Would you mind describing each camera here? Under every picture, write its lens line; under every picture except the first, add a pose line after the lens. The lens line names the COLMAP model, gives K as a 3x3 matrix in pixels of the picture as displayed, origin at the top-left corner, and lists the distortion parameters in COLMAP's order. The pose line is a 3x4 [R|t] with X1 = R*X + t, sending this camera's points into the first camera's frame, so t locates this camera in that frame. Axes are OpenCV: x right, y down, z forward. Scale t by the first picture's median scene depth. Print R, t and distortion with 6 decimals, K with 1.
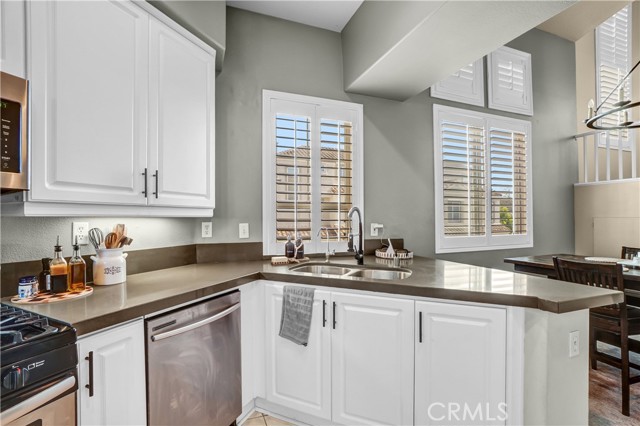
lens RADIAL K [[295.1, 0, 316.4], [0, 295.1, 215.1], [0, 0, 1]] dist [-0.024046, 0.000397]
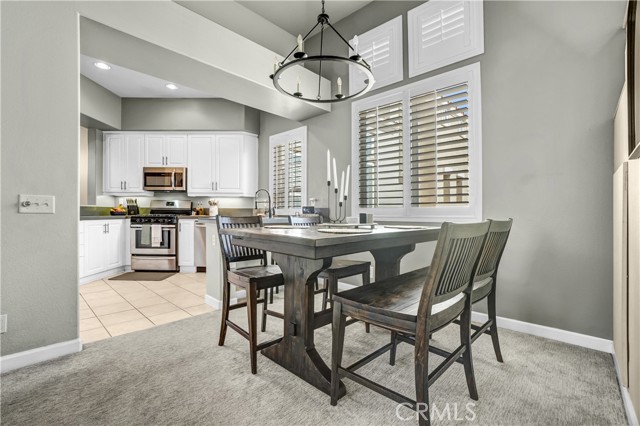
lens RADIAL K [[295.1, 0, 316.4], [0, 295.1, 215.1], [0, 0, 1]] dist [-0.024046, 0.000397]
pose [[0.420610, 0.009883, -0.907188, 2.020334], [0.002231, 0.999926, 0.011928, 0.125662], [0.907239, -0.007041, 0.420557, 0.432308]]
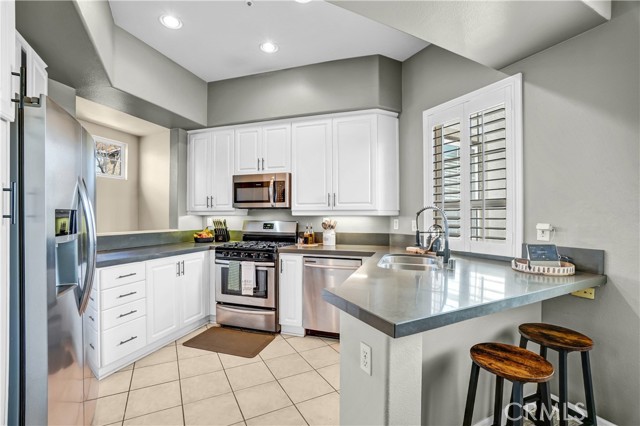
lens RADIAL K [[295.1, 0, 316.4], [0, 295.1, 215.1], [0, 0, 1]] dist [-0.024046, 0.000397]
pose [[0.116580, -0.004285, -0.993172, 1.044012], [0.009920, 0.999946, -0.003149, 0.005443], [0.993132, -0.009485, 0.116616, 0.433626]]
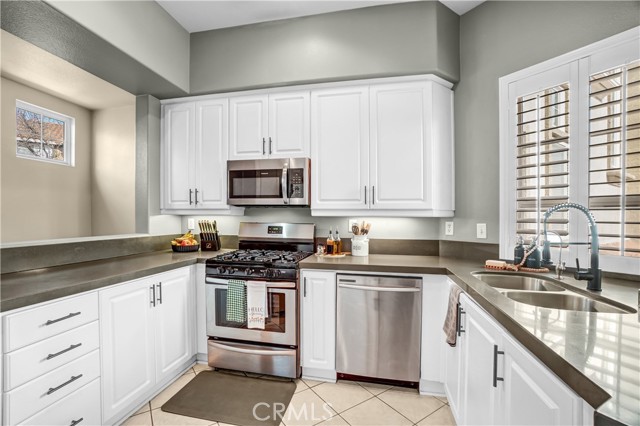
lens RADIAL K [[283.1, 0, 315.0], [0, 283.1, 224.6], [0, 0, 1]] dist [-0.026630, 0.000233]
pose [[0.227631, 0.026413, -0.973389, 0.572146], [0.003551, 0.999603, 0.027955, 0.004078], [0.973741, -0.009820, 0.227447, 0.249894]]
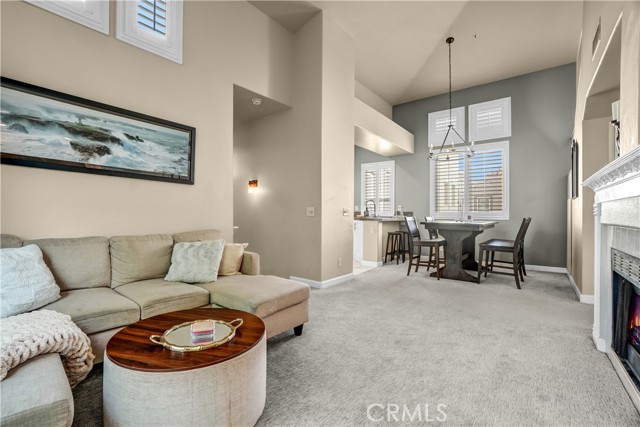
lens RADIAL K [[304.4, 0, 321.0], [0, 304.4, 222.4], [0, 0, 1]] dist [-0.041588, 0.000160]
pose [[0.514969, 0.023004, -0.856900, 2.569512], [0.003252, 0.999580, 0.028788, 0.116363], [0.857203, -0.017612, 0.514678, -1.142885]]
